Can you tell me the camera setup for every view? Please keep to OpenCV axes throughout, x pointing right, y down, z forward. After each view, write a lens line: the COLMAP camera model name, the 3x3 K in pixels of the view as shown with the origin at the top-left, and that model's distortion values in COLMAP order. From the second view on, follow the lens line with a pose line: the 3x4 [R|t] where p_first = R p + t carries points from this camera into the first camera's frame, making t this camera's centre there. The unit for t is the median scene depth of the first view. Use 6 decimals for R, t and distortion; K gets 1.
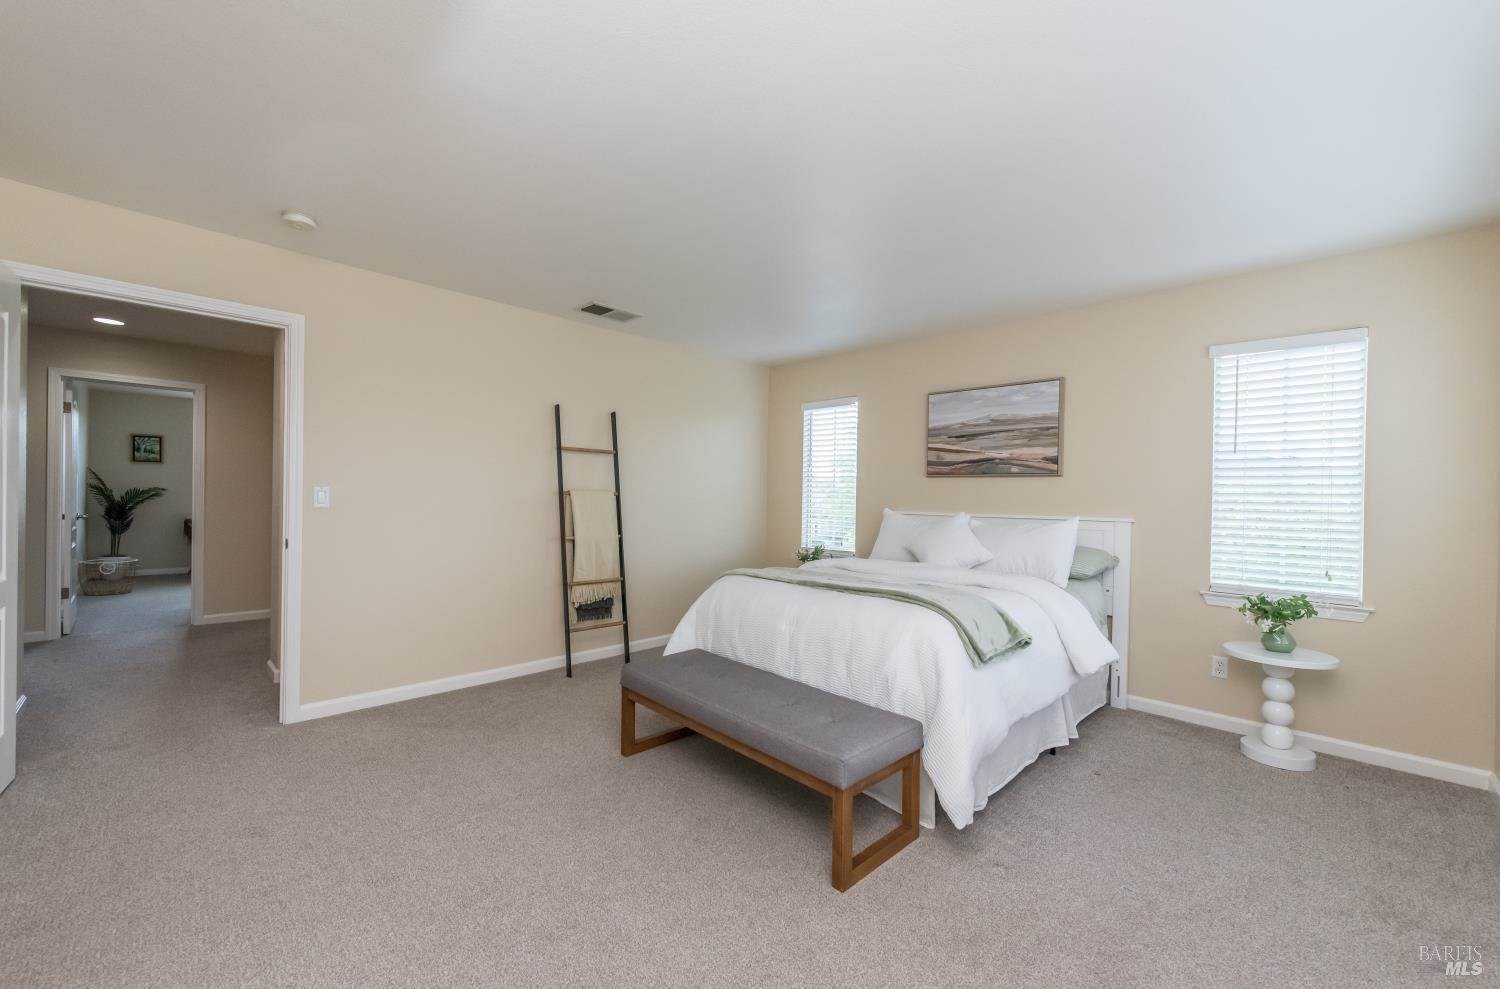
lens RADIAL K [[597.6, 0, 741.5], [0, 597.6, 492.5], [0, 0, 1]] dist [0.000031, -0.001386]
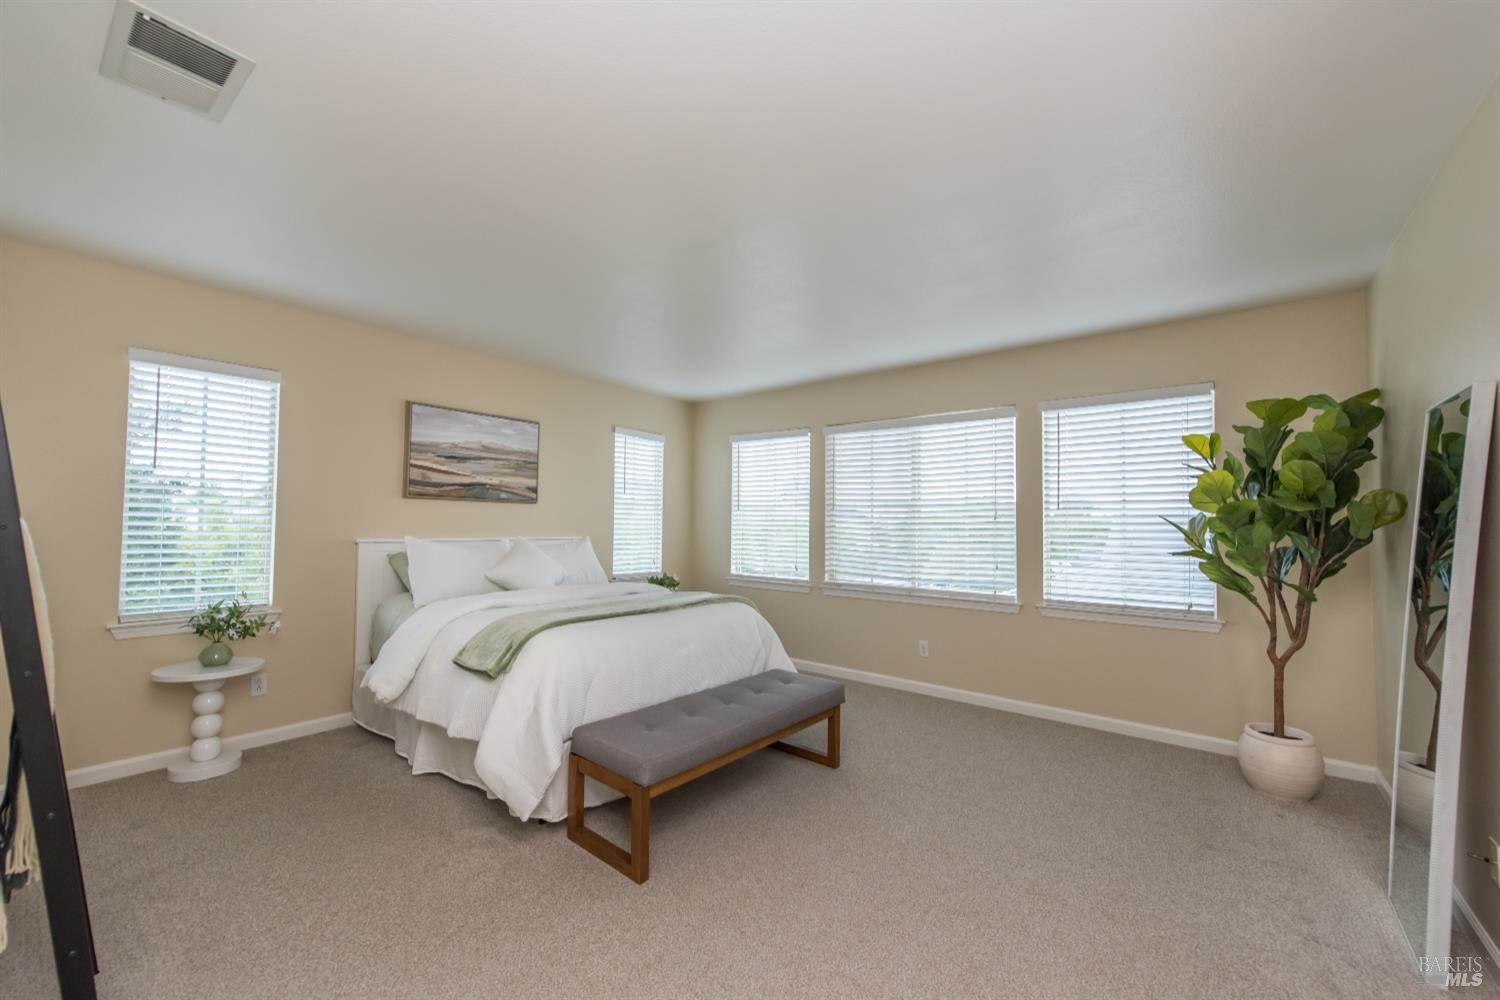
lens RADIAL K [[591.2, 0, 751.8], [0, 591.2, 507.1], [0, 0, 1]] dist [-0.016700, -0.000403]
pose [[-0.148815, 0.015011, 0.988751, -0.626222], [-0.014529, 0.999744, -0.017365, -0.004874], [-0.988758, -0.016950, -0.148559, 0.657180]]
